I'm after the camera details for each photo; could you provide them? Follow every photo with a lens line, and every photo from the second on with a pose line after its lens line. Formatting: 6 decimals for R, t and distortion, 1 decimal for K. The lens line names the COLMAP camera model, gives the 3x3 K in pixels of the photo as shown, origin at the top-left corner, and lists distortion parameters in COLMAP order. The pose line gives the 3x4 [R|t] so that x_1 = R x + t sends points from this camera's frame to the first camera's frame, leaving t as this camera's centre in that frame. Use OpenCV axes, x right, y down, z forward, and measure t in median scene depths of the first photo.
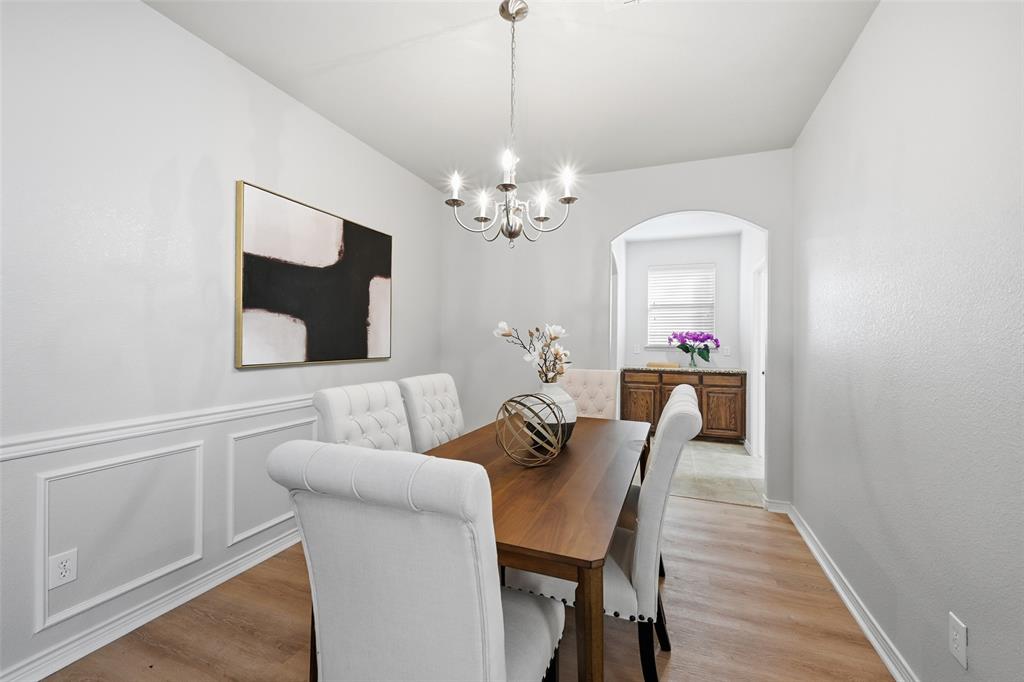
lens RADIAL K [[406.4, 0, 517.7], [0, 406.4, 339.7], [0, 0, 1]] dist [-0.000717, 0.000395]
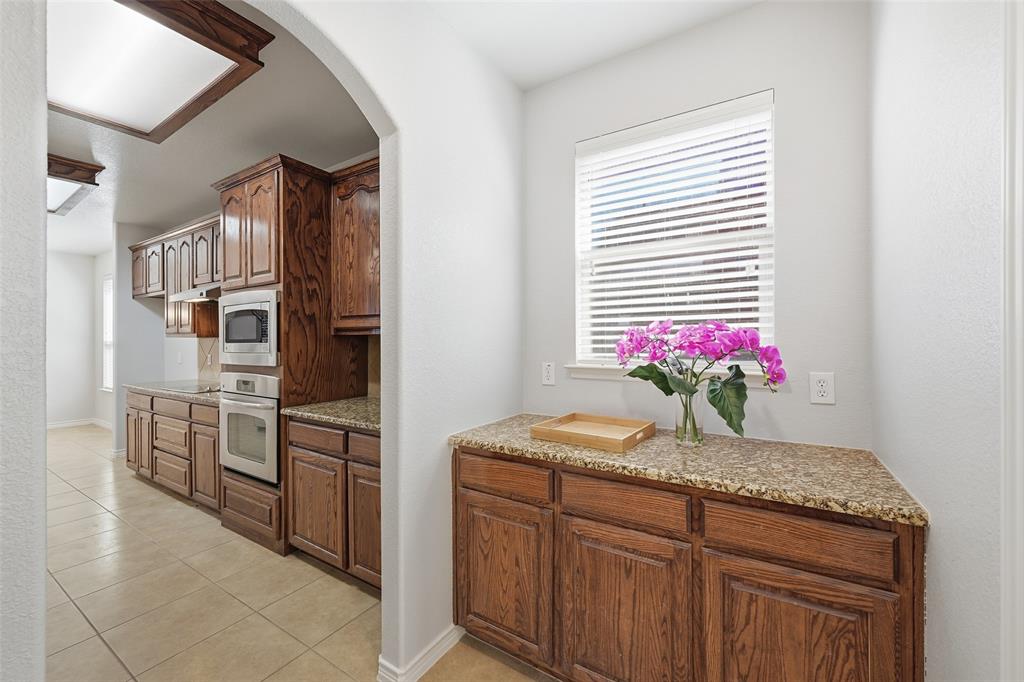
lens RADIAL K [[406.4, 0, 509.5], [0, 406.4, 341.5], [0, 0, 1]] dist [-0.000717, 0.000395]
pose [[0.979480, -0.009037, -0.201338, 0.364696], [0.009369, 0.999956, 0.000696, -0.008002], [0.201323, -0.002568, 0.979522, 0.688708]]
